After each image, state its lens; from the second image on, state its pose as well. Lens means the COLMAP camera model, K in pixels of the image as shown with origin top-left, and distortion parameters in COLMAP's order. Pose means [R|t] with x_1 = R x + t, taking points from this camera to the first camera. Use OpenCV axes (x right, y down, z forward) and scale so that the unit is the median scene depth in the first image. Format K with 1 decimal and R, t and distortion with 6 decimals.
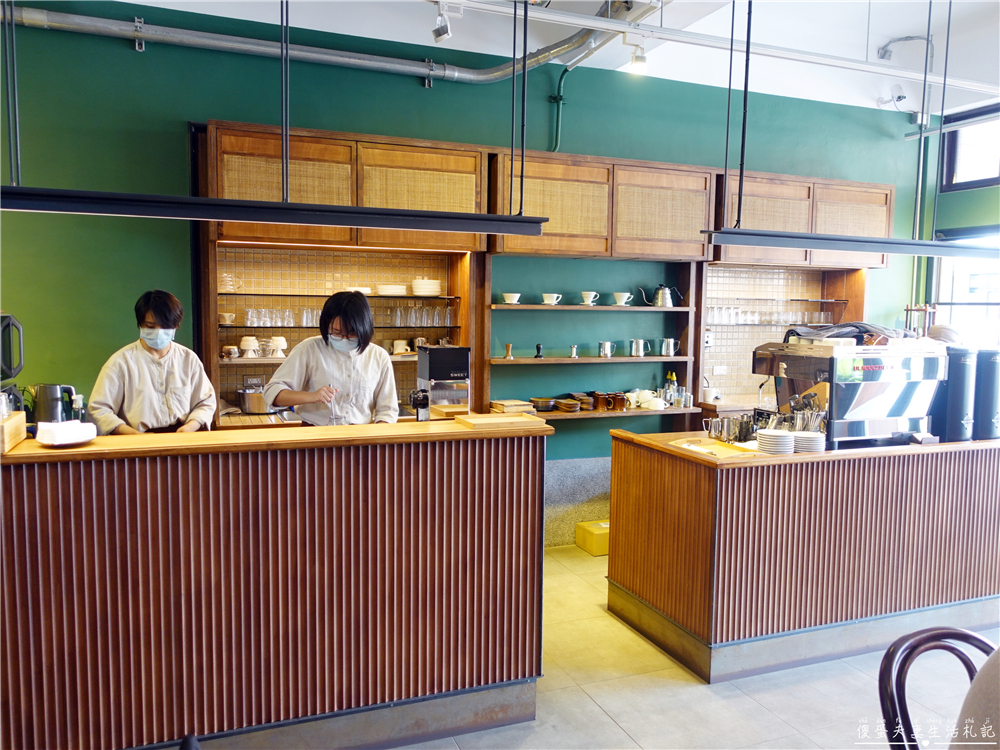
lens RADIAL K [[789.6, 0, 500.0], [0, 789.6, 375.0], [0, 0, 1]] dist [0.007975, 0.011855]
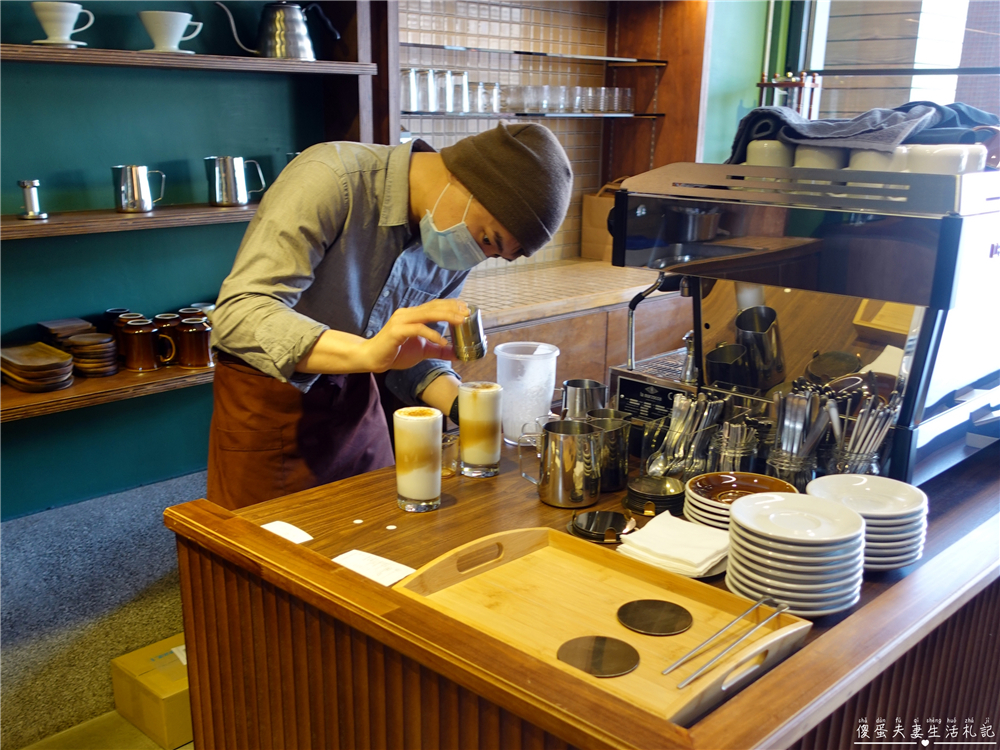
lens RADIAL K [[1048.1, 0, 498.1], [0, 1048.1, 460.4], [0, 0, 1]] dist [-0.000362, -0.003526]
pose [[0.911649, -0.130396, 0.389736, 0.084002], [0.032872, 0.968428, 0.247118, -0.024920], [-0.409654, -0.212473, 0.887152, 0.504881]]
